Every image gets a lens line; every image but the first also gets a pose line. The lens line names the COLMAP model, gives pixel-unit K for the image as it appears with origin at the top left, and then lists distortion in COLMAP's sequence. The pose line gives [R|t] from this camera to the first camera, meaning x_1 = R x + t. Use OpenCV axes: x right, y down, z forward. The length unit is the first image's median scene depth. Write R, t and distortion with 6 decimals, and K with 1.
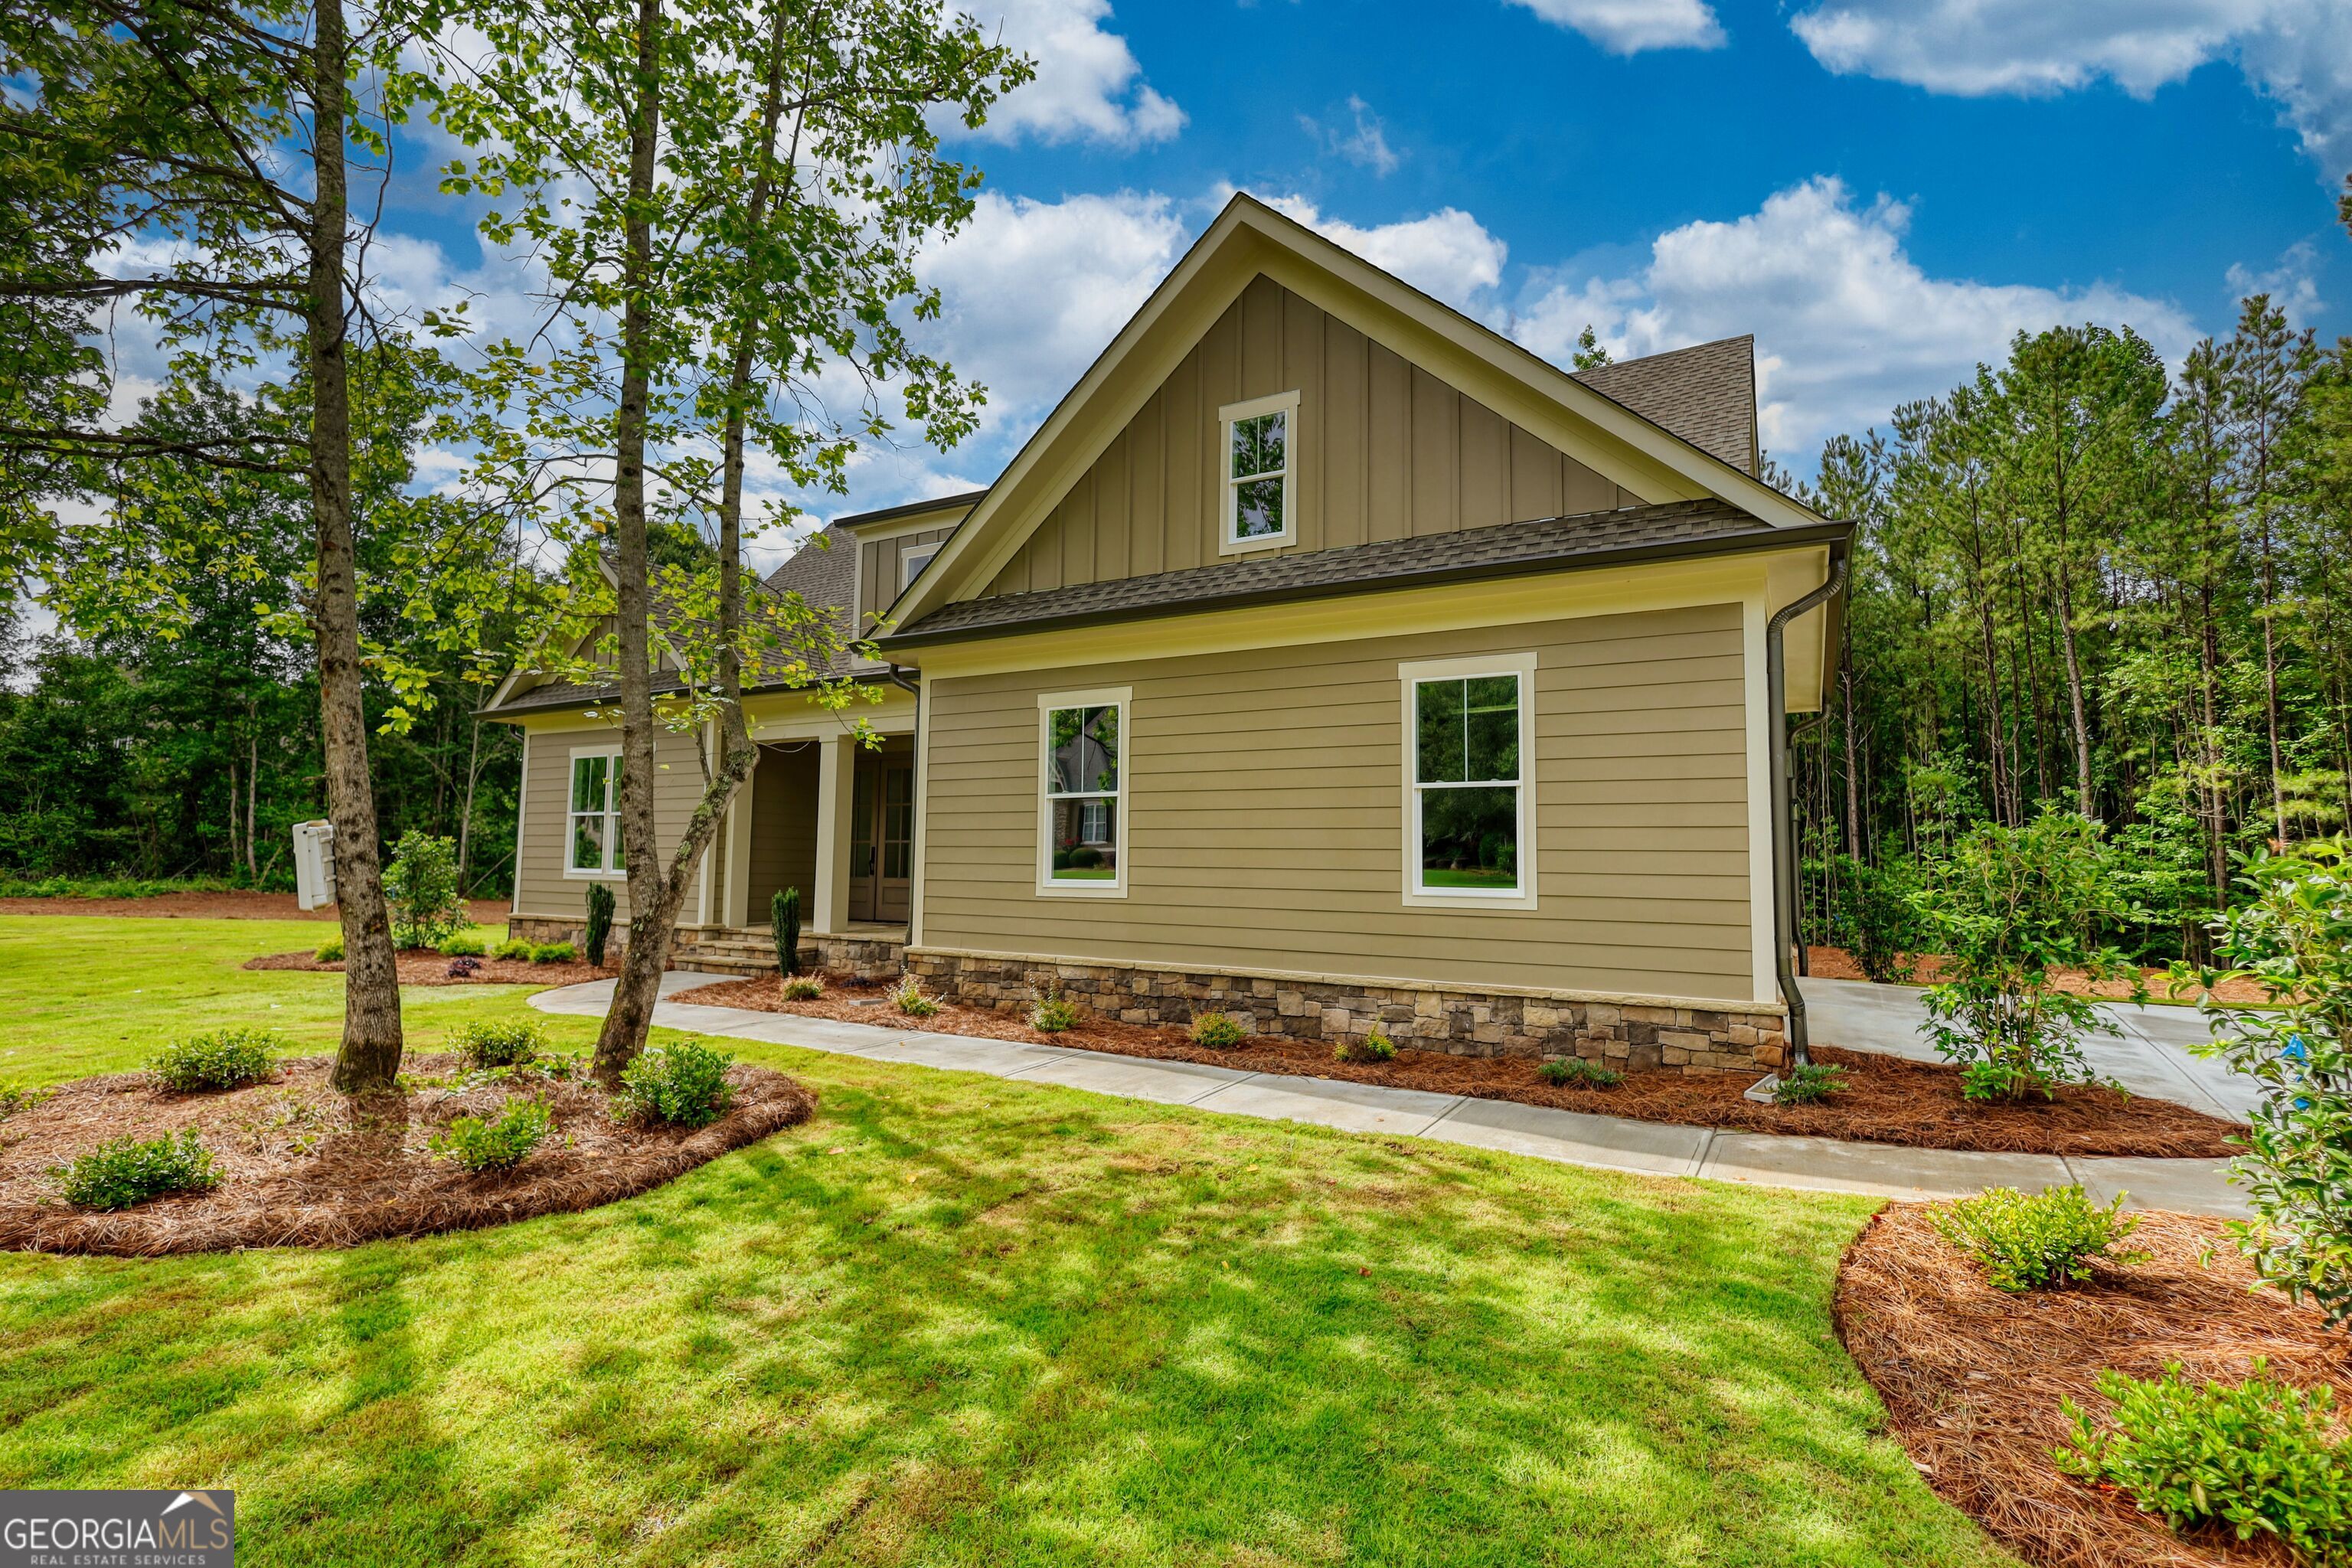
lens RADIAL K [[1090.3, 0, 1226.4], [0, 1090.3, 755.7], [0, 0, 1]] dist [0.002259, 0.001194]
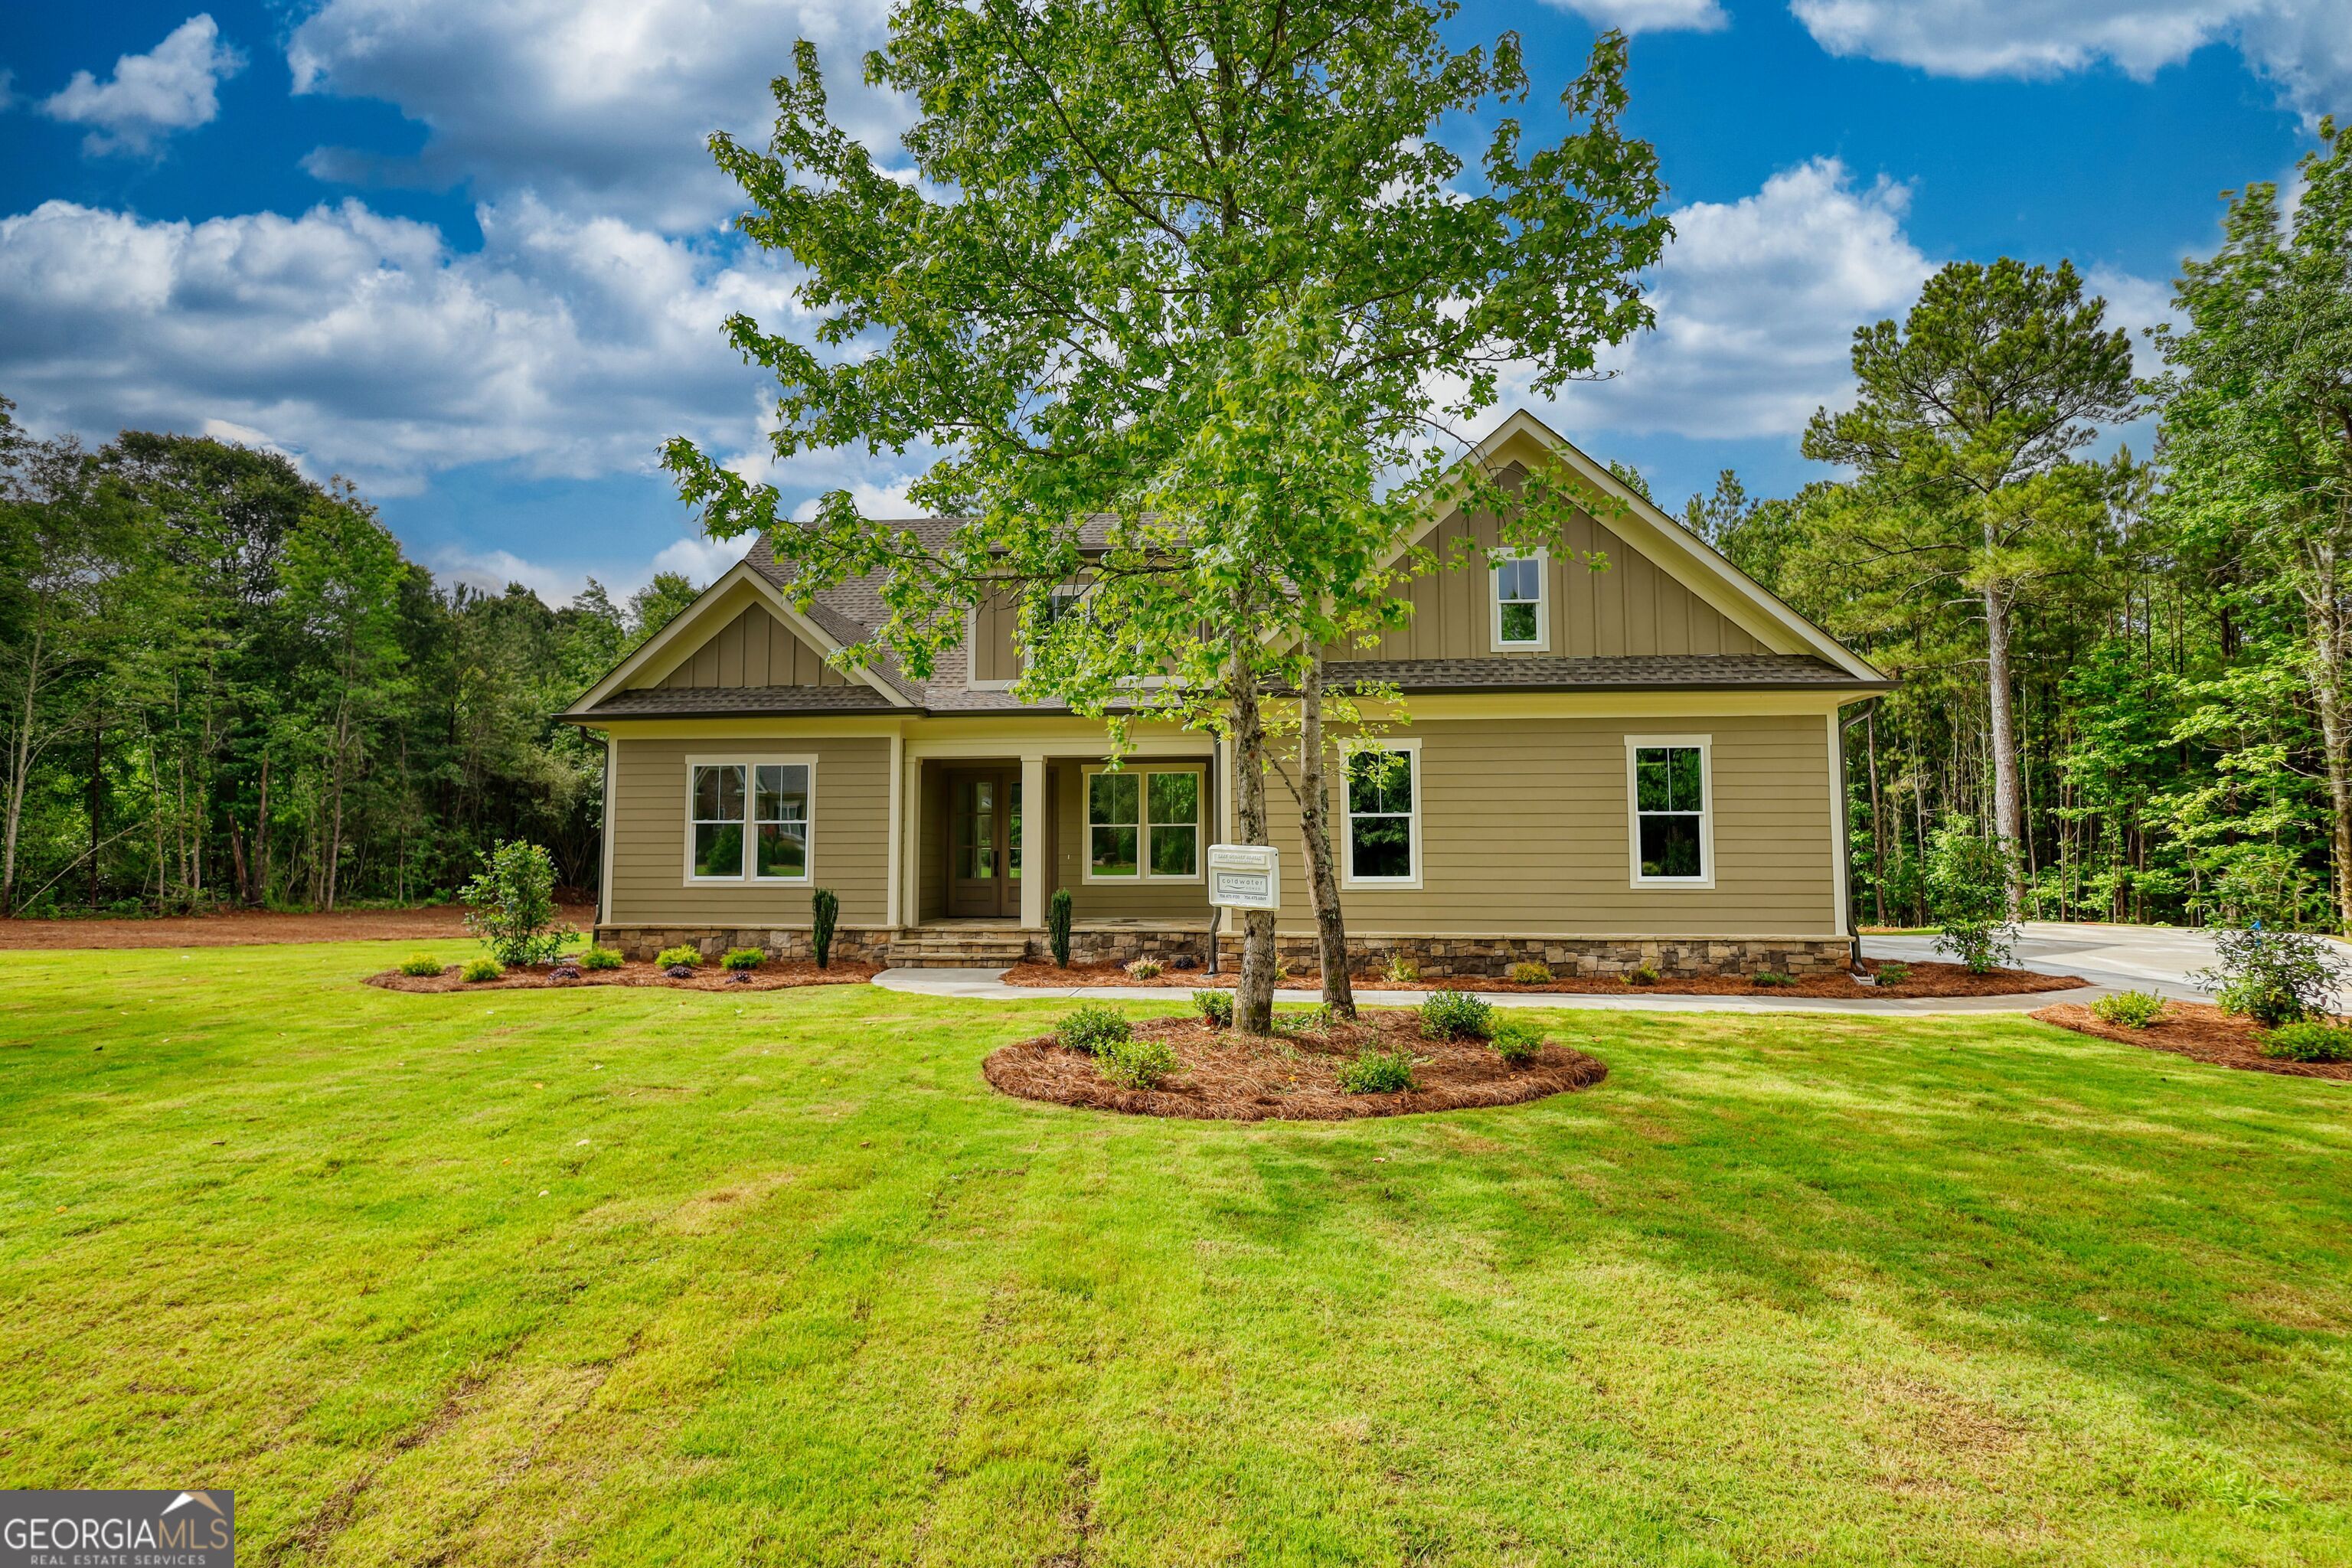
lens RADIAL K [[1090.3, 0, 1209.5], [0, 1090.3, 773.6], [0, 0, 1]] dist [0.002259, 0.001194]
pose [[0.910343, 0.015257, 0.413573, -0.927912], [-0.027837, 0.999314, 0.024407, -0.046262], [-0.412917, -0.033731, 0.910144, -0.168939]]
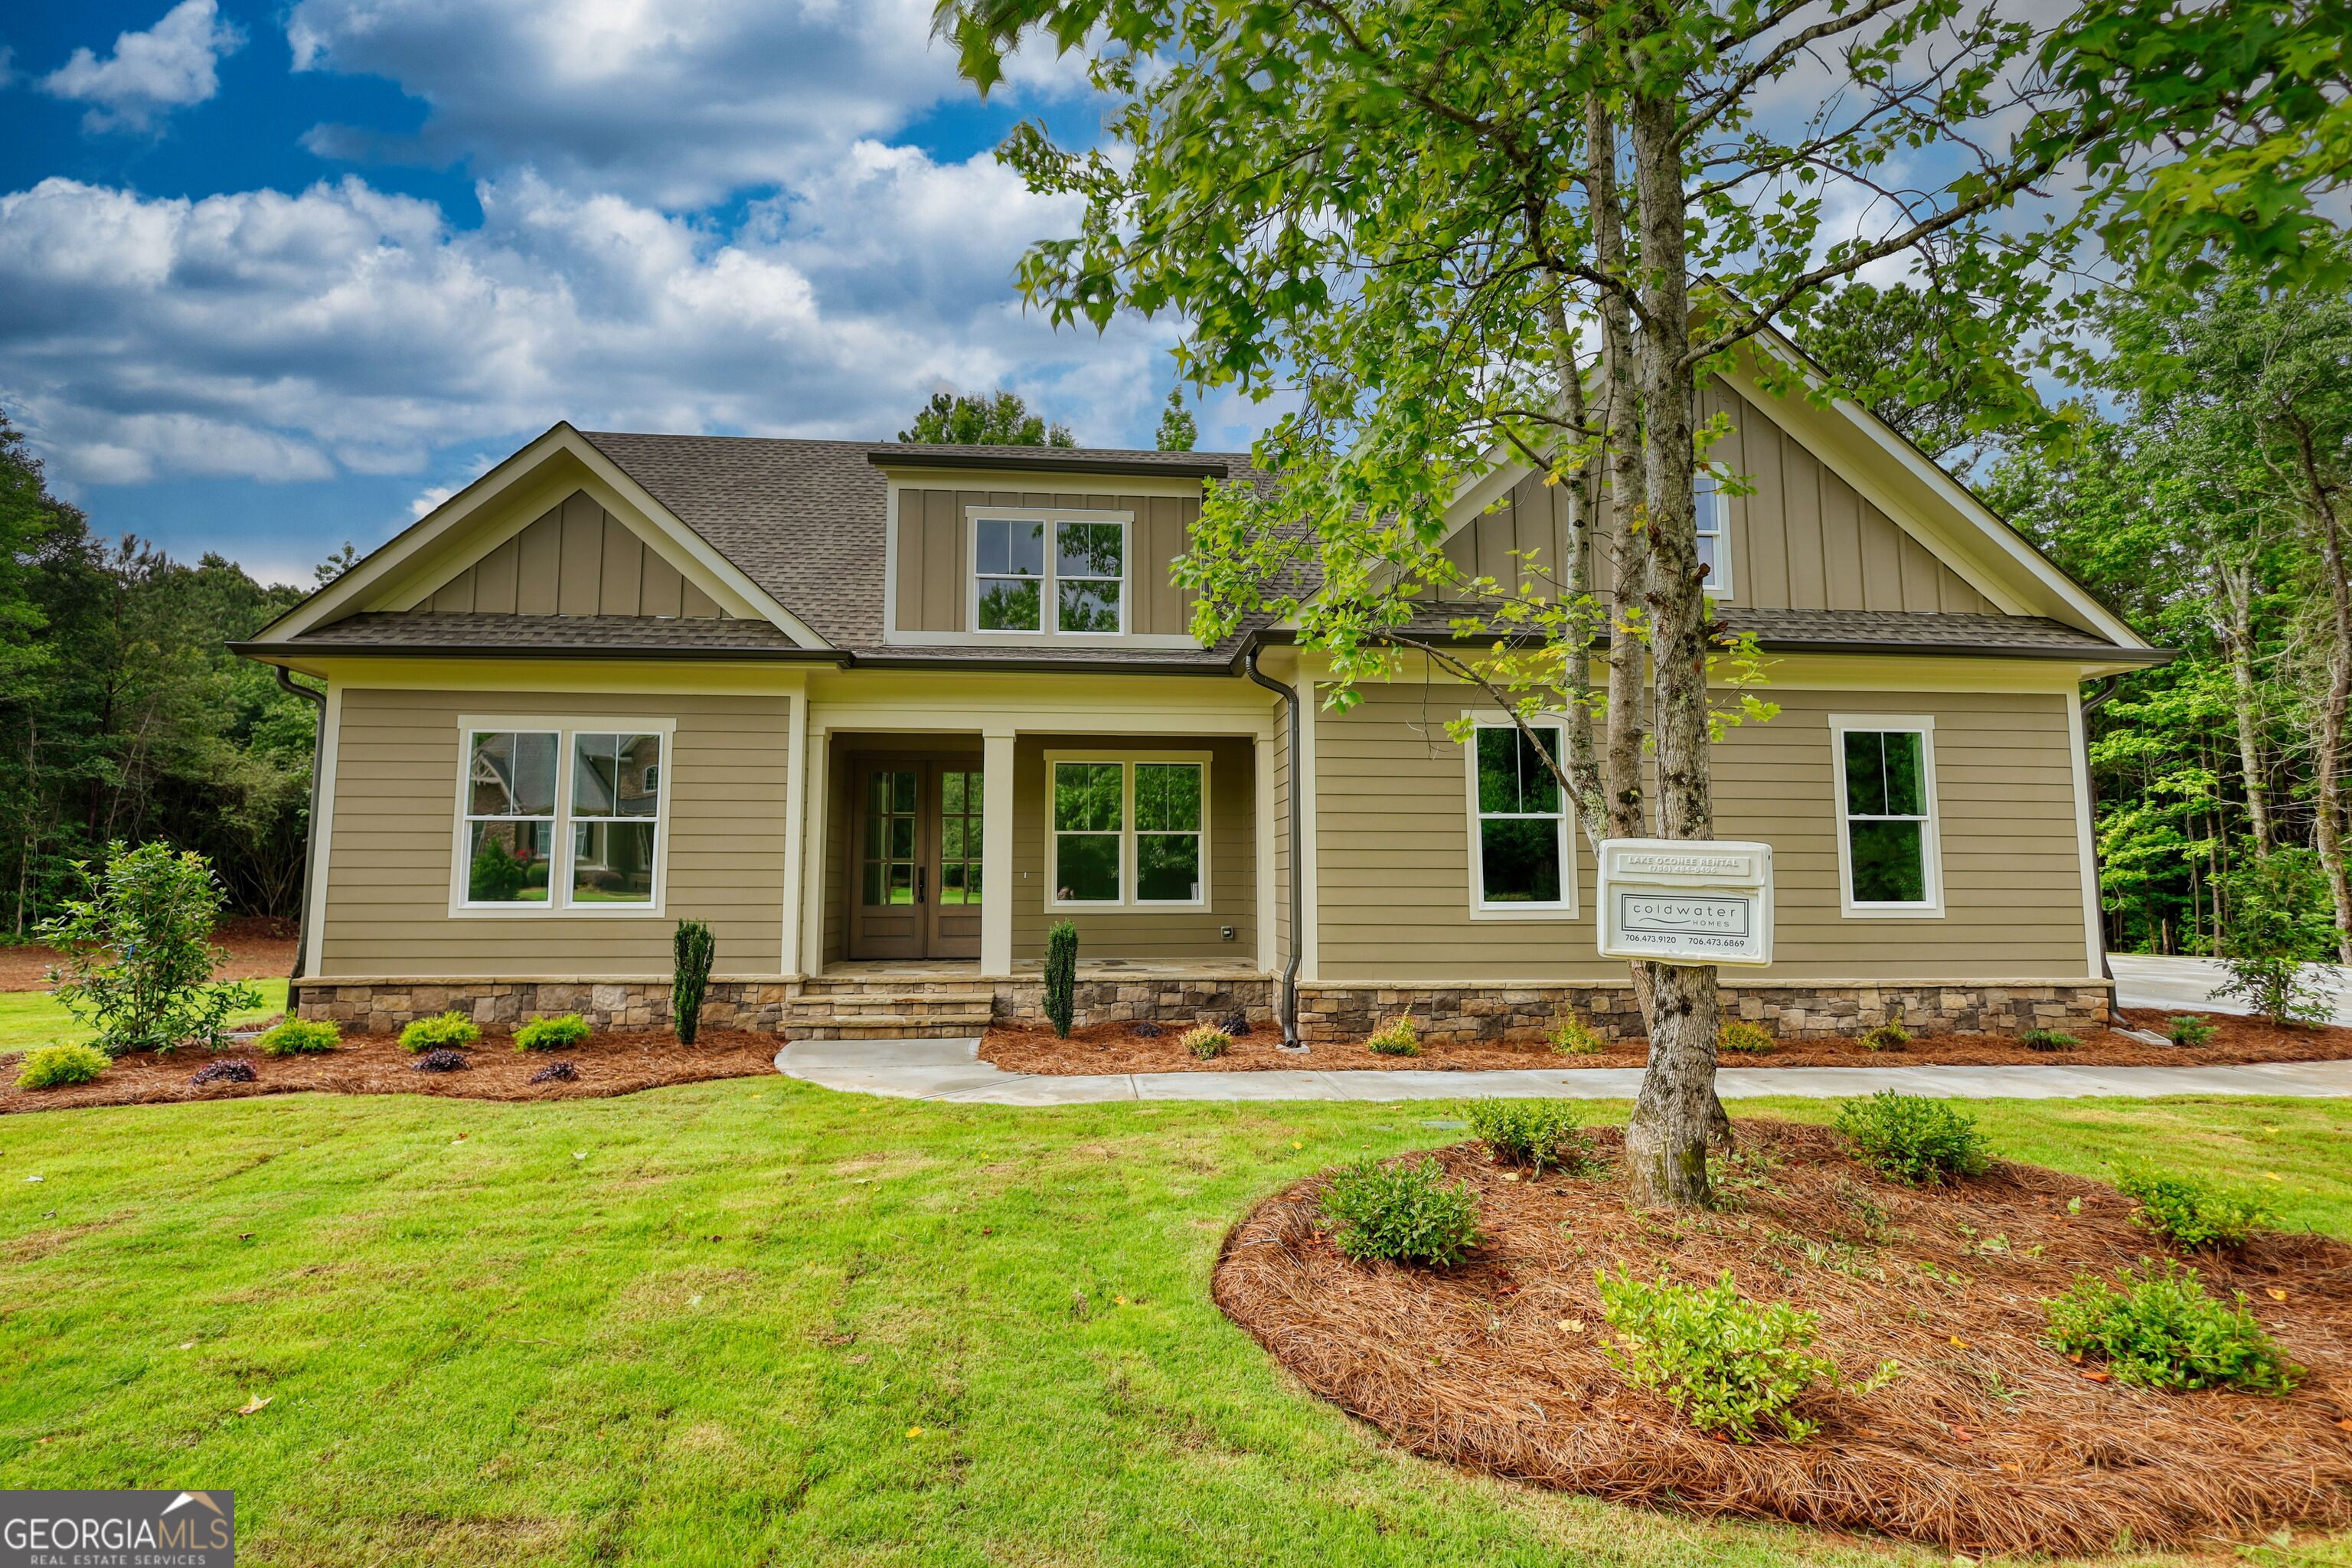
lens RADIAL K [[1090.3, 0, 1185.0], [0, 1090.3, 769.9], [0, 0, 1]] dist [0.002259, 0.001194]
pose [[0.831572, 0.043596, 0.553703, -0.964204], [-0.046312, 0.998886, -0.009095, 0.017296], [-0.553483, -0.018080, 0.832665, 0.355896]]
